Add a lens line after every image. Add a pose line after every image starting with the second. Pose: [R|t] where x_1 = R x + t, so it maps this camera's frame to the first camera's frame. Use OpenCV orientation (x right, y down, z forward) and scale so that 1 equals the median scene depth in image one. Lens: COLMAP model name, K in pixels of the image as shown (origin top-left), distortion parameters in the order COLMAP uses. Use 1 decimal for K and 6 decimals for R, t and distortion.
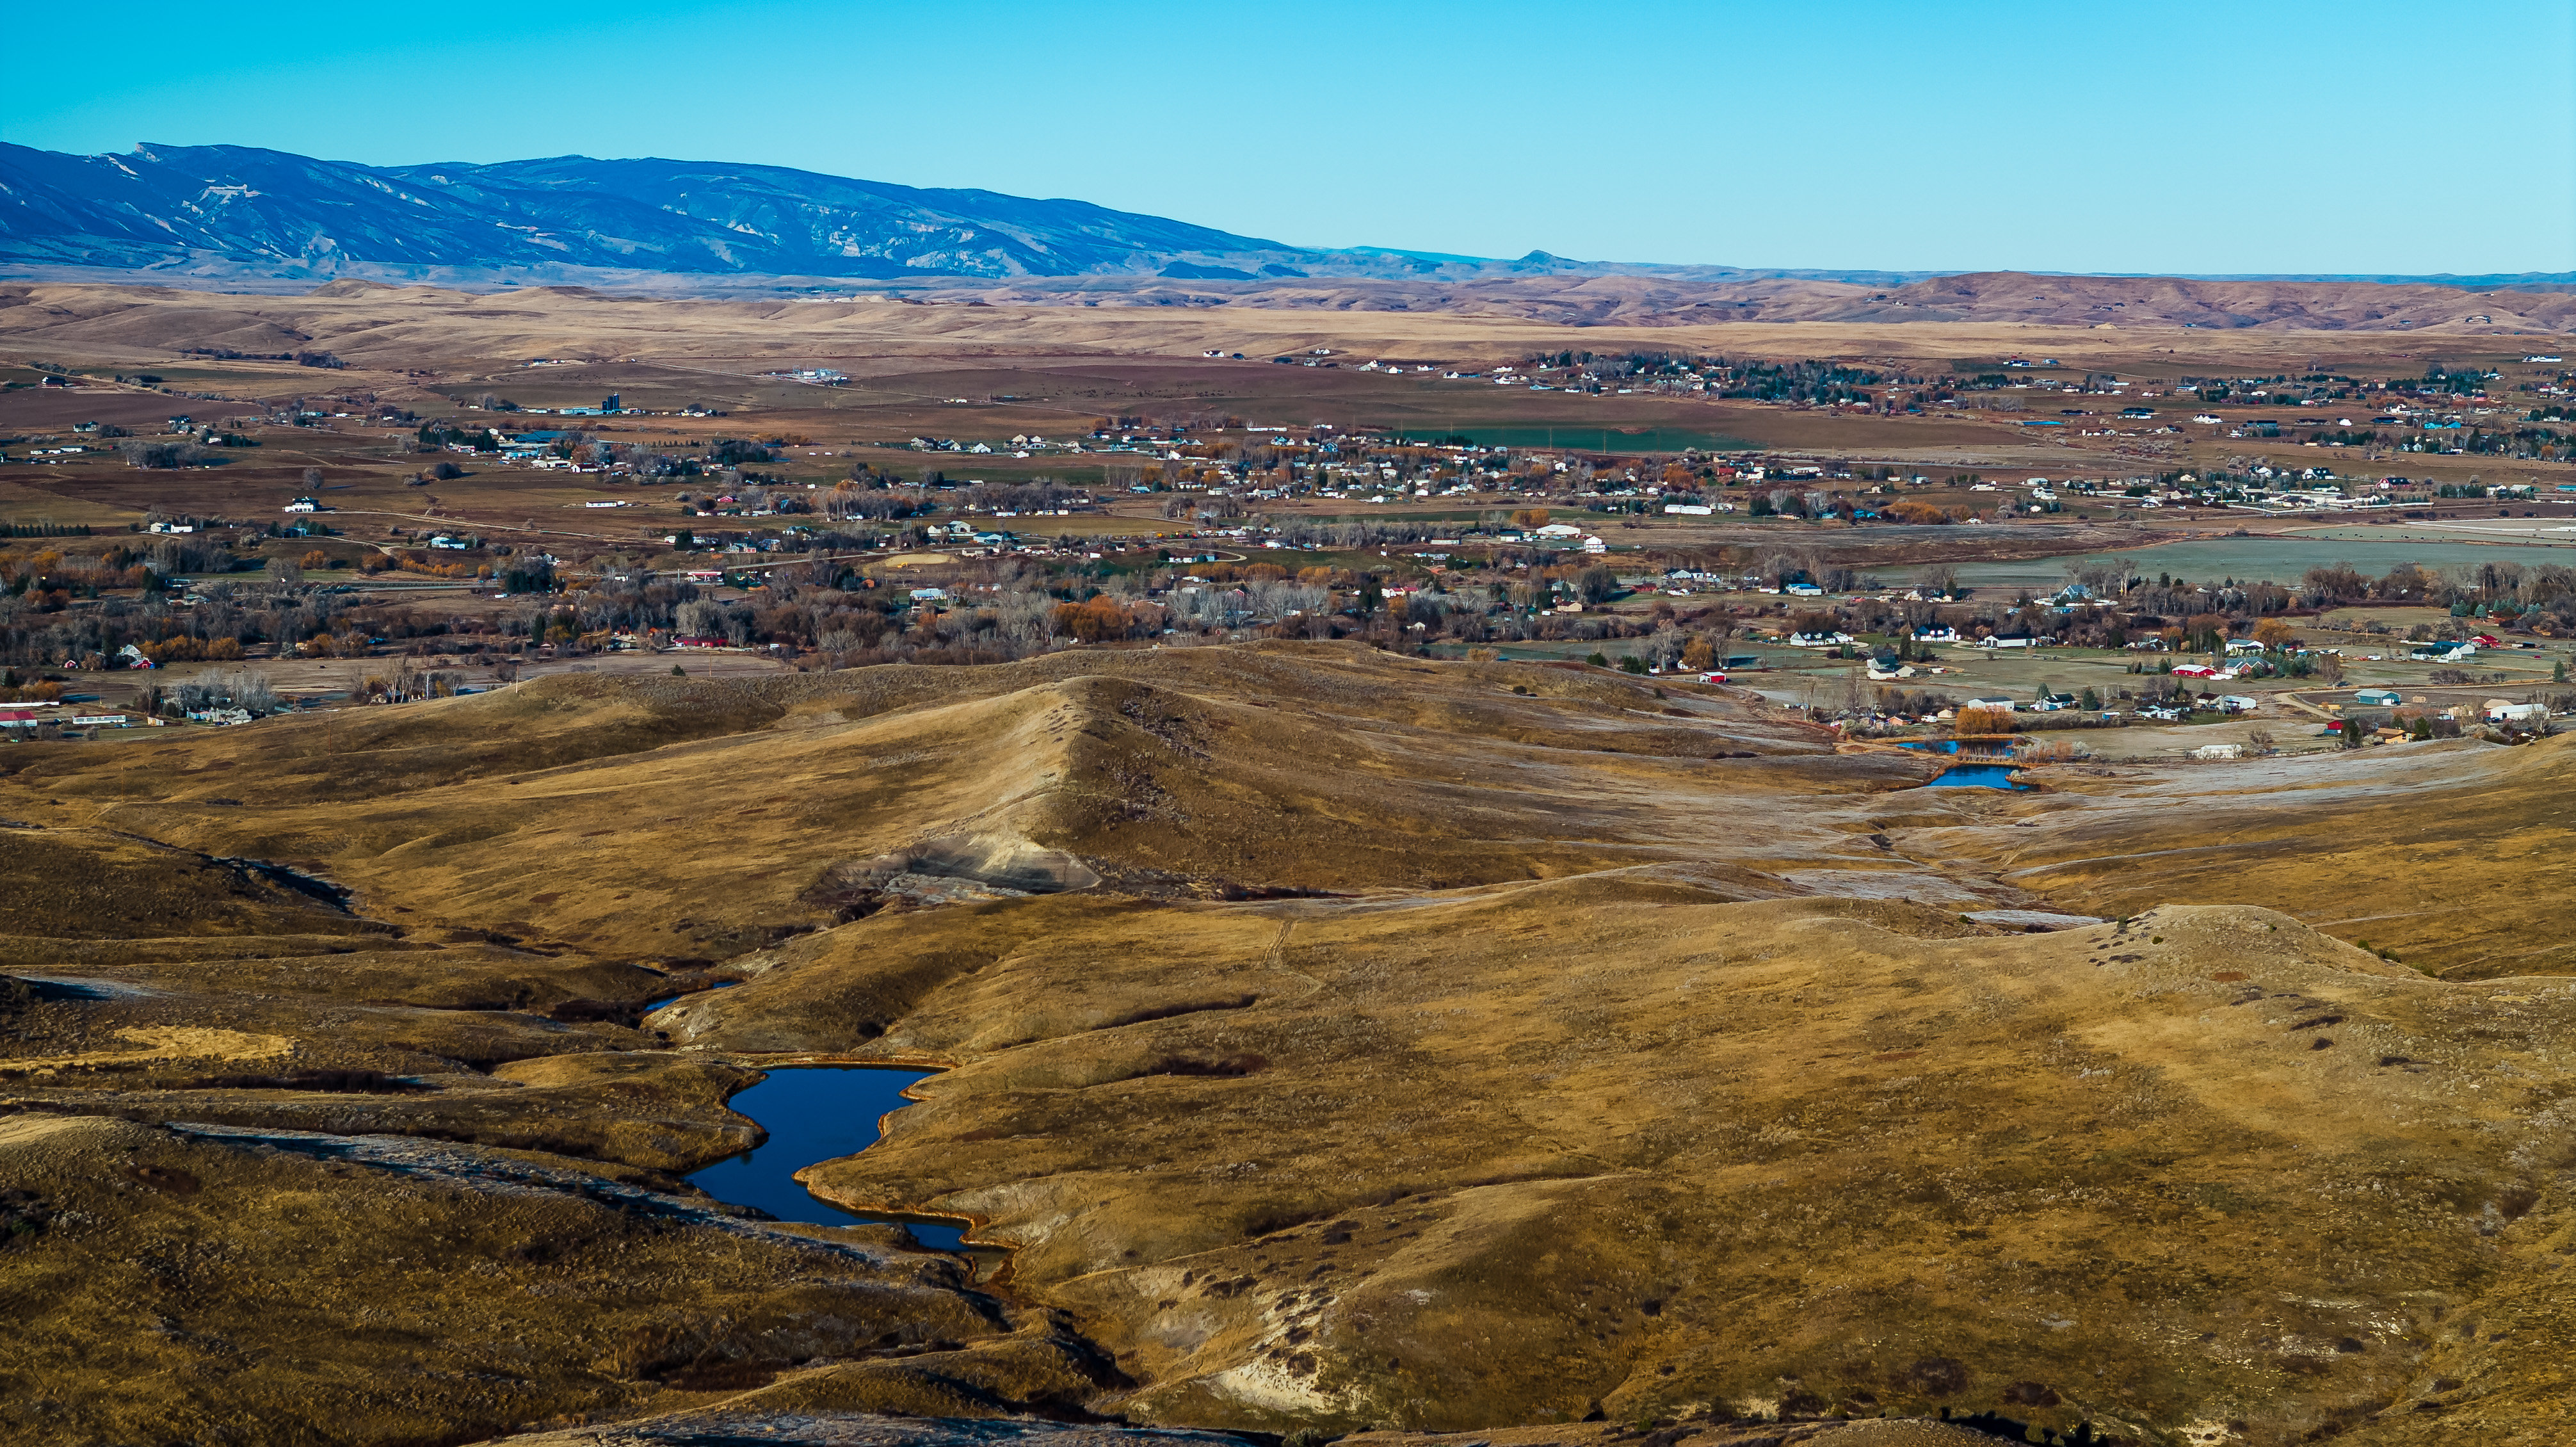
lens RADIAL K [[5376.7, 0, 1281.5], [0, 5376.7, 722.2], [0, 0, 1]] dist [-0.040718, 0.000000]
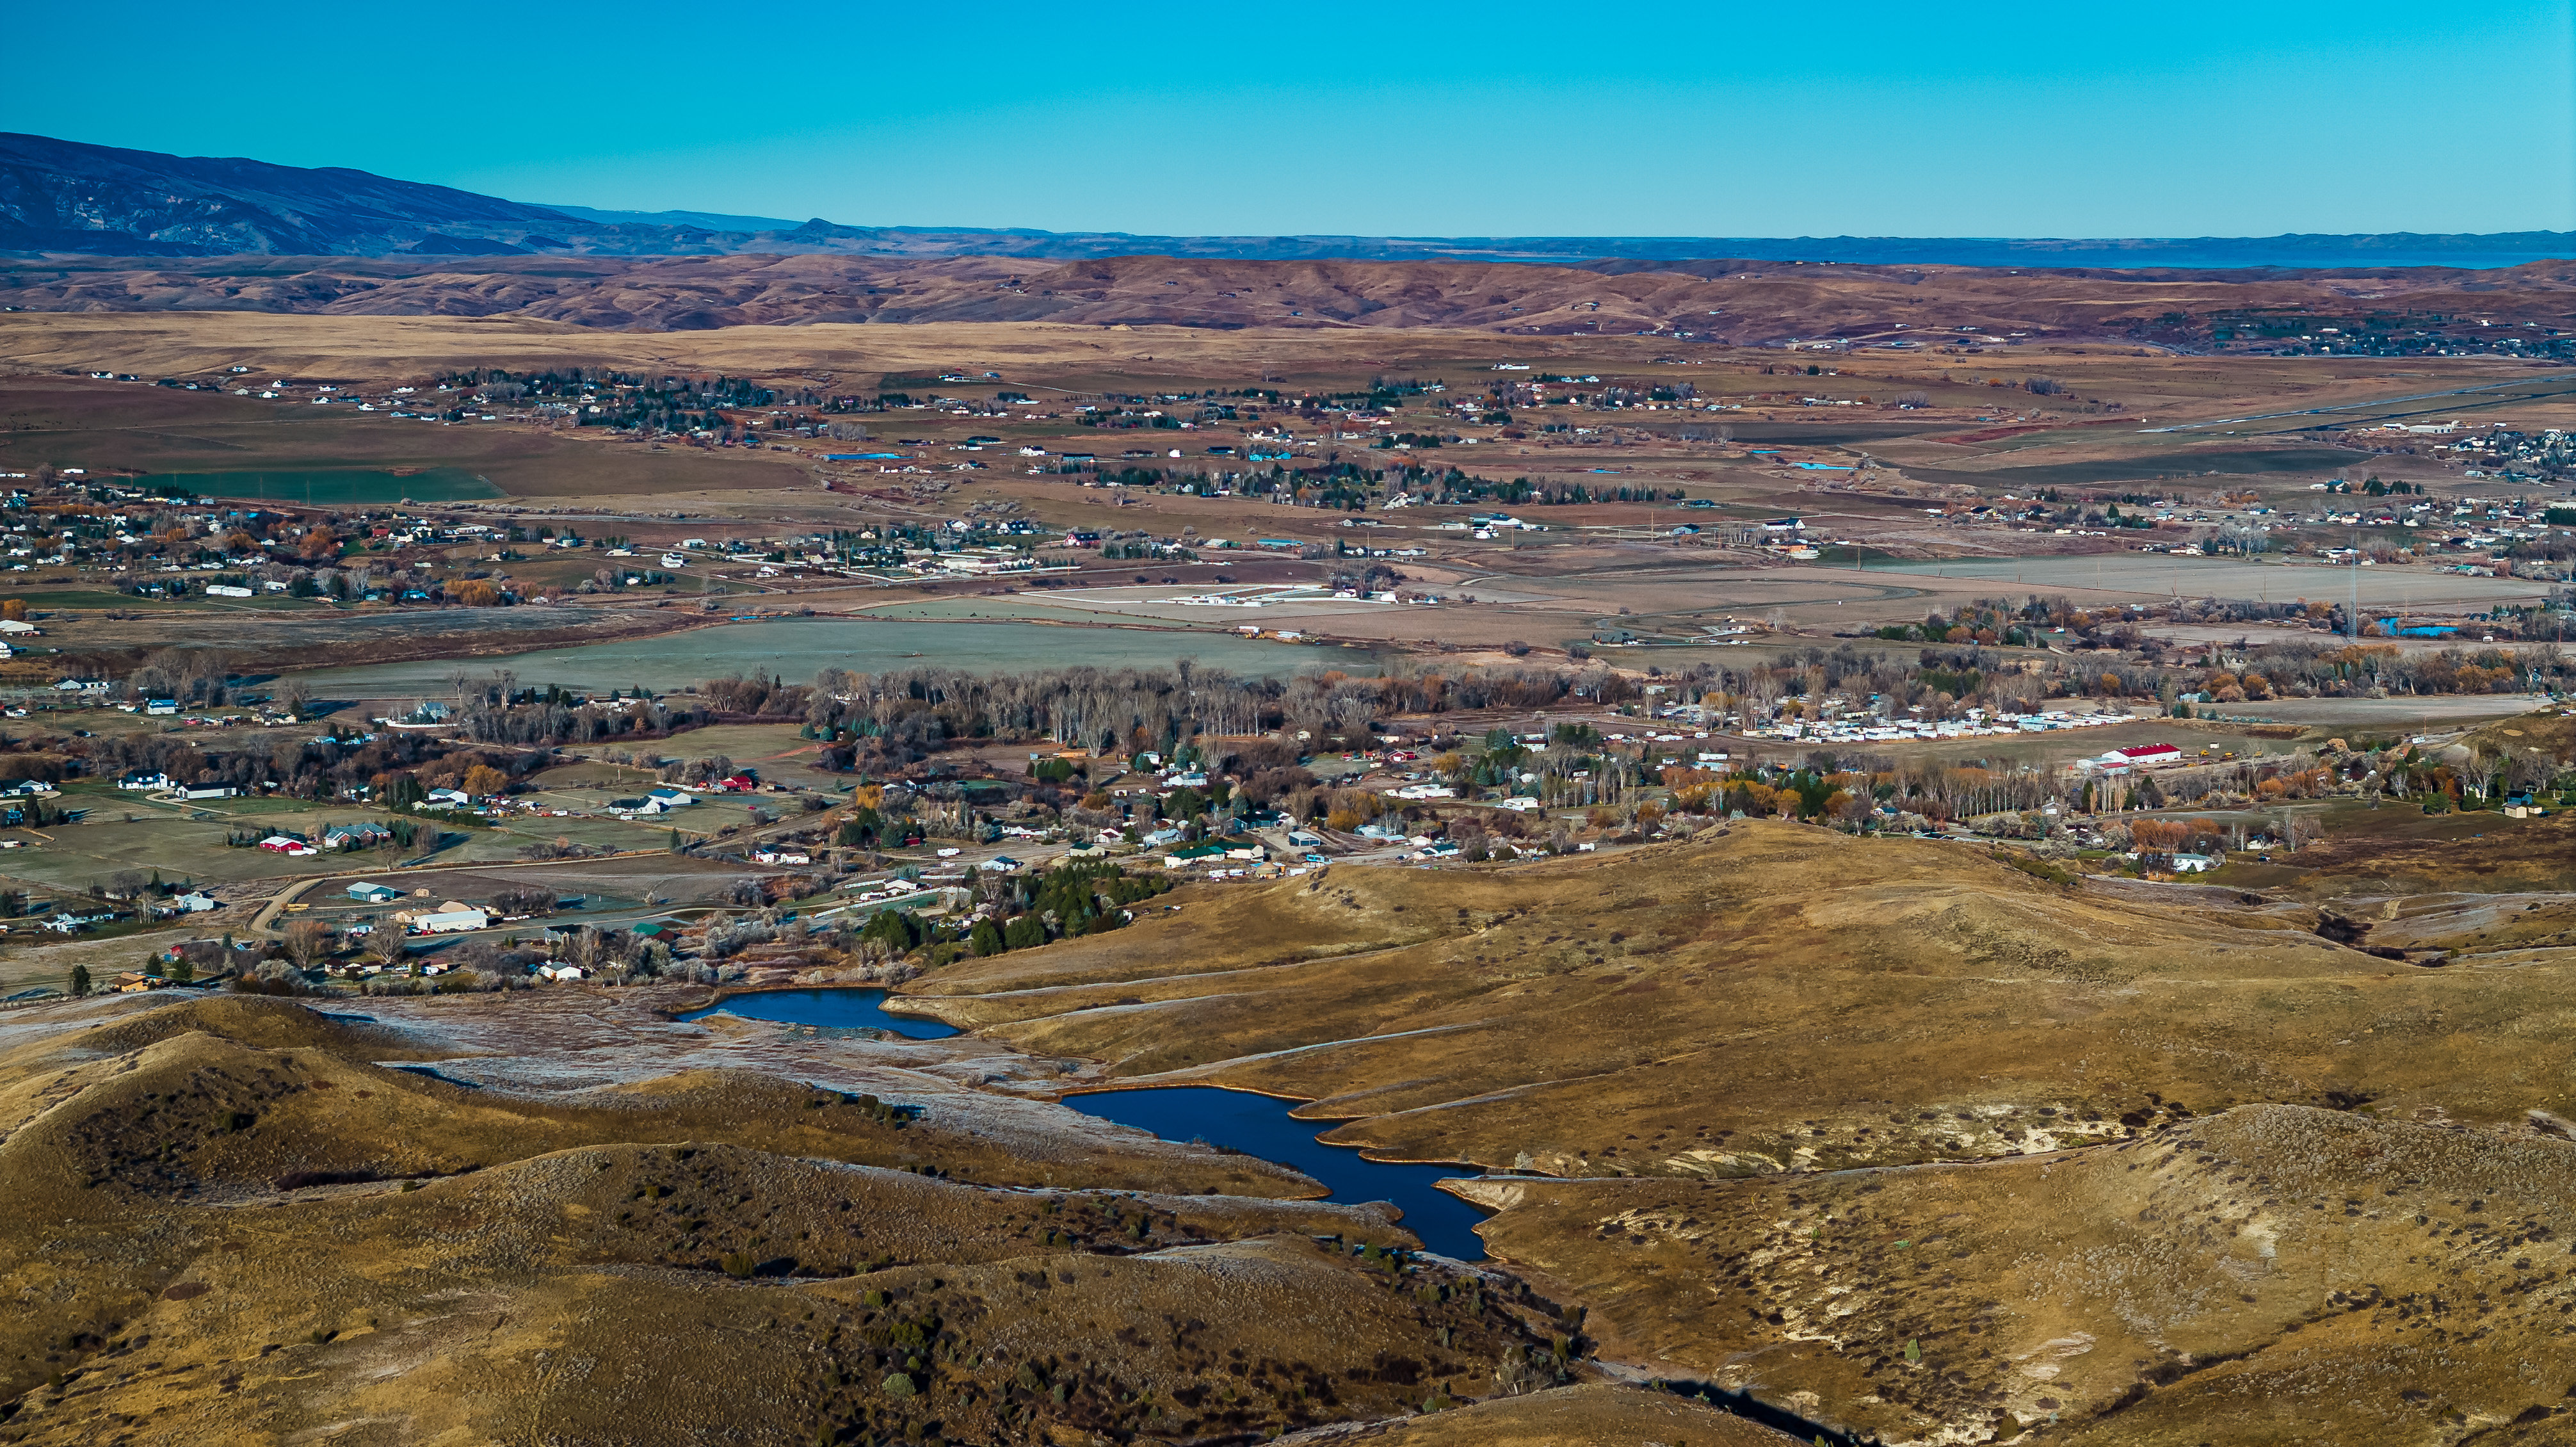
lens RADIAL K [[5376.7, 0, 1298.1], [0, 5376.7, 727.2], [0, 0, 1]] dist [-0.040718, 0.000000]
pose [[0.992445, -0.014432, 0.121840, 0.079199], [0.013394, 0.999867, 0.009332, -0.012137], [-0.121958, -0.007629, 0.992506, 0.034015]]
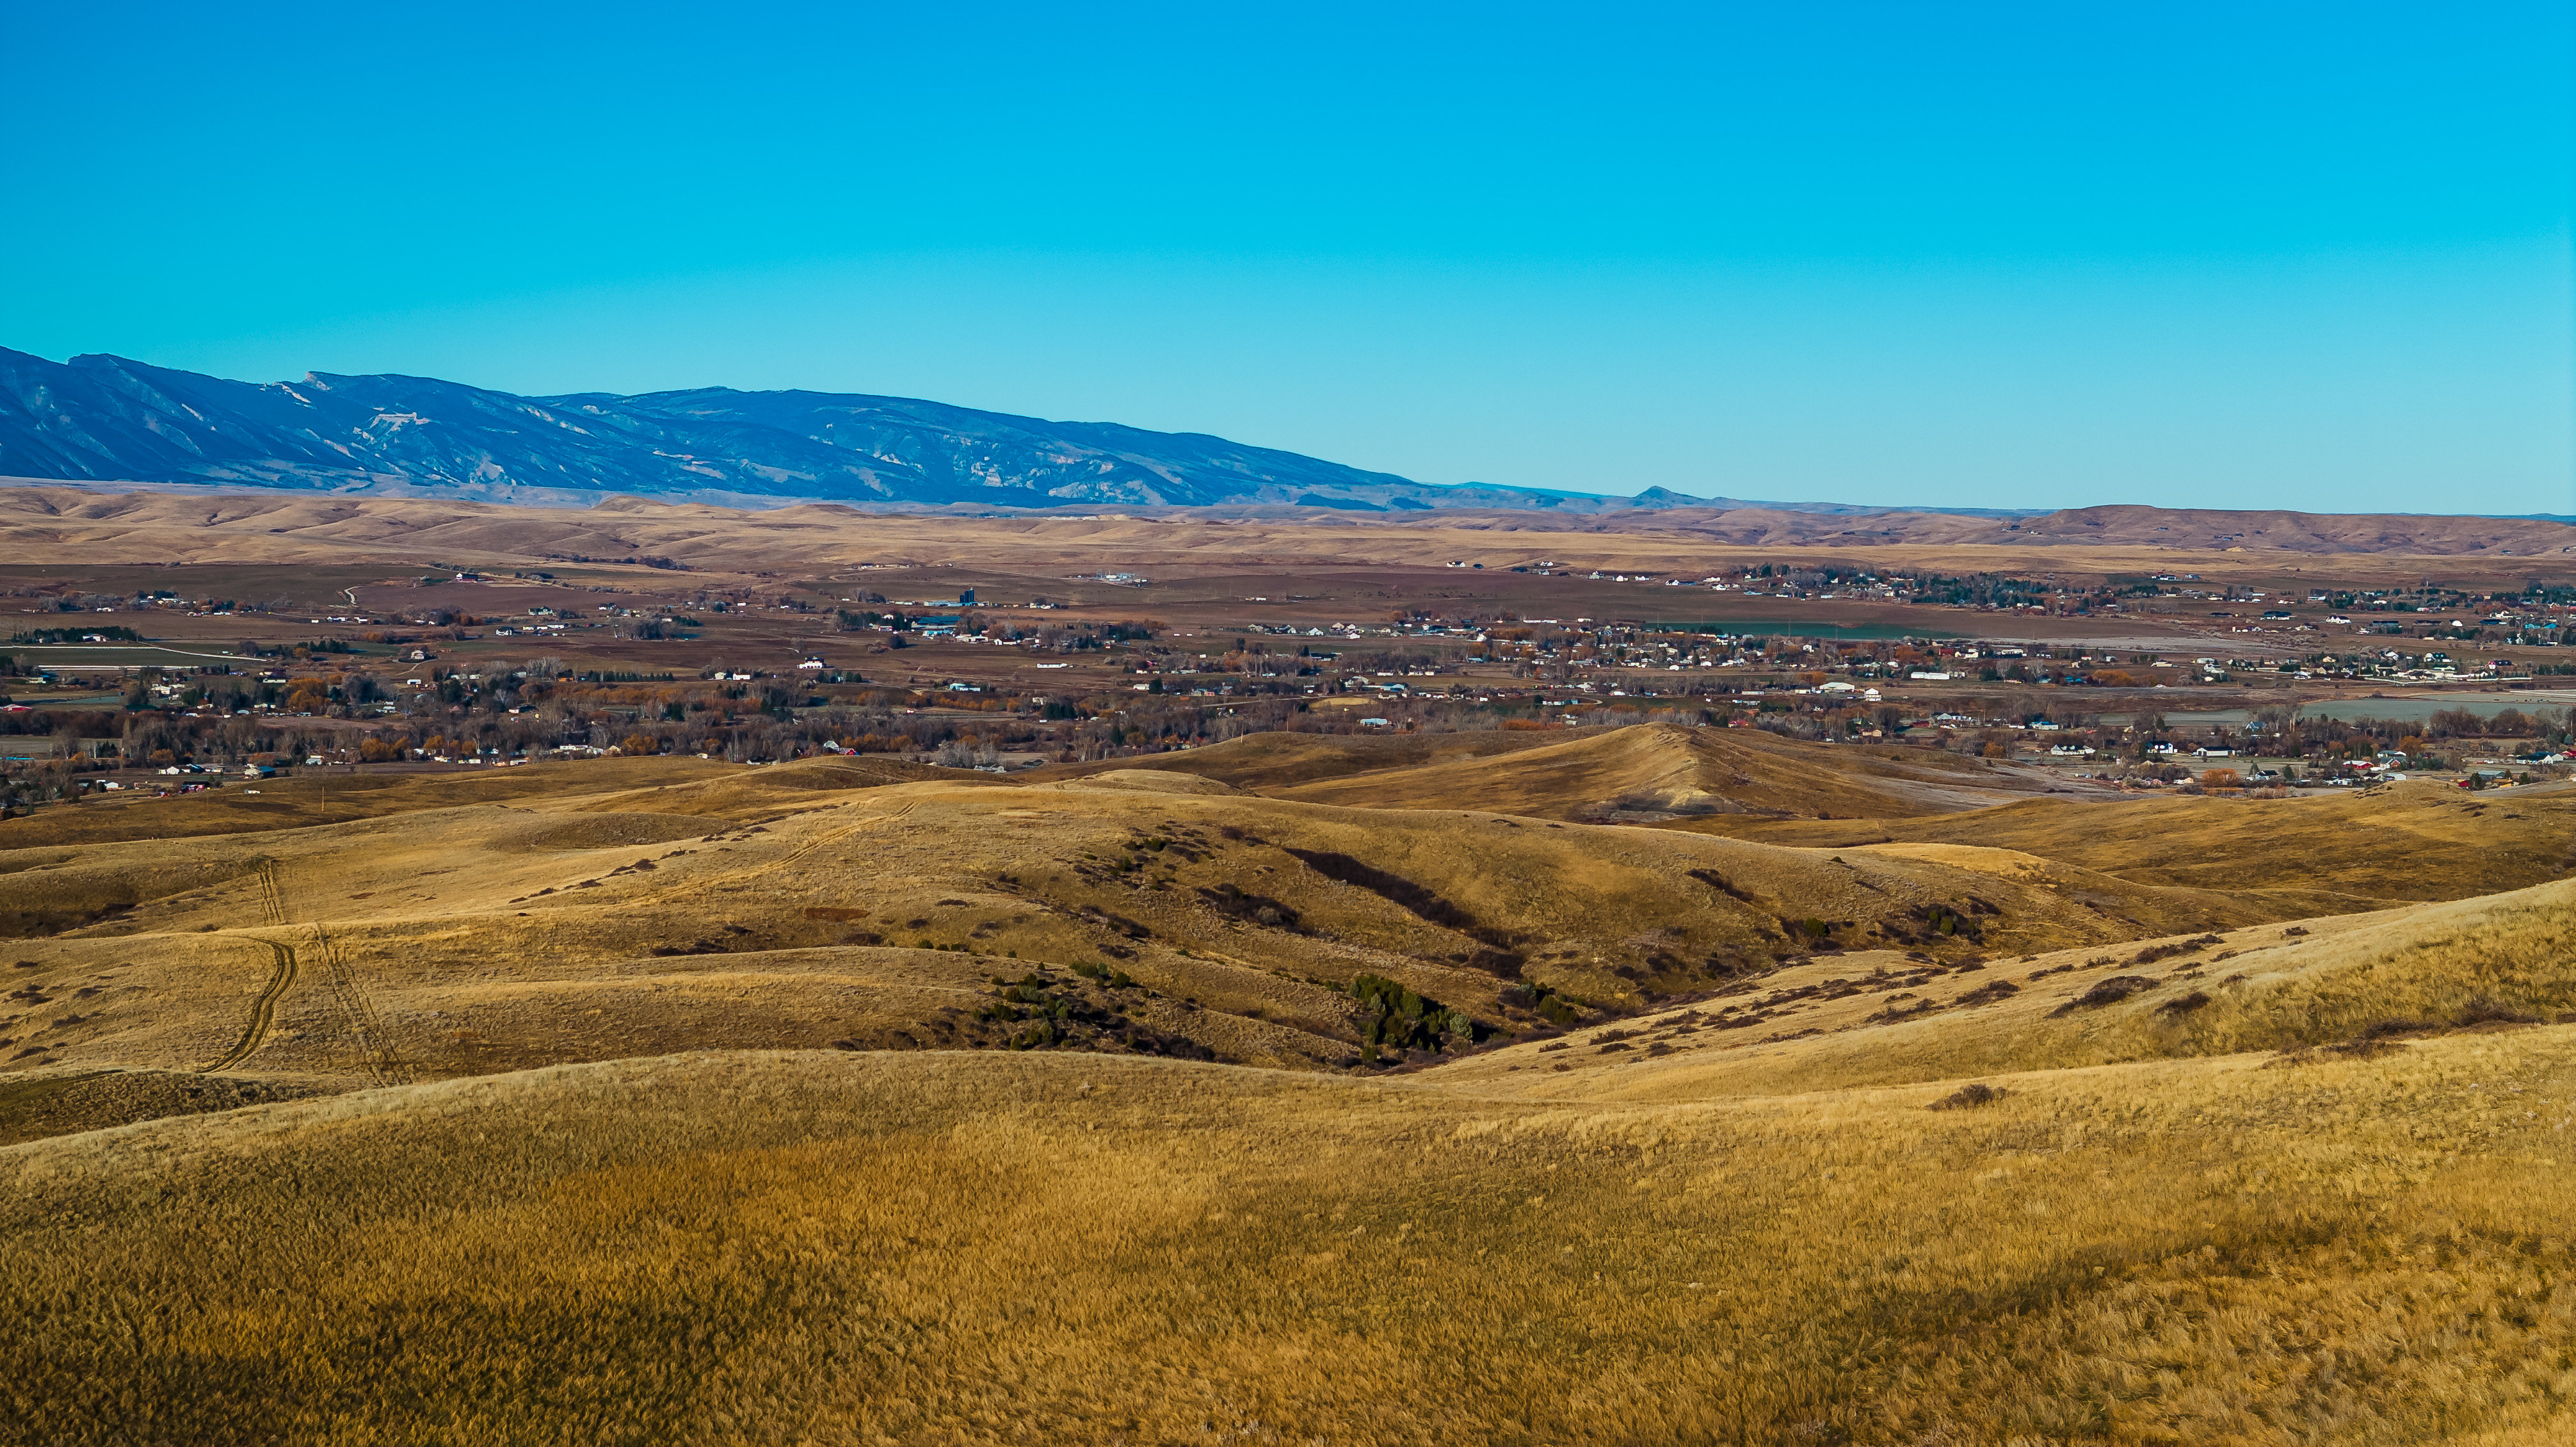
lens RADIAL K [[5376.7, 0, 1290.7], [0, 5376.7, 724.4], [0, 0, 1]] dist [-0.040718, 0.000000]
pose [[0.999835, 0.008043, -0.016306, -0.028202], [-0.008742, 0.999026, -0.043244, 0.014518], [0.015942, 0.043380, 0.998931, -0.131761]]
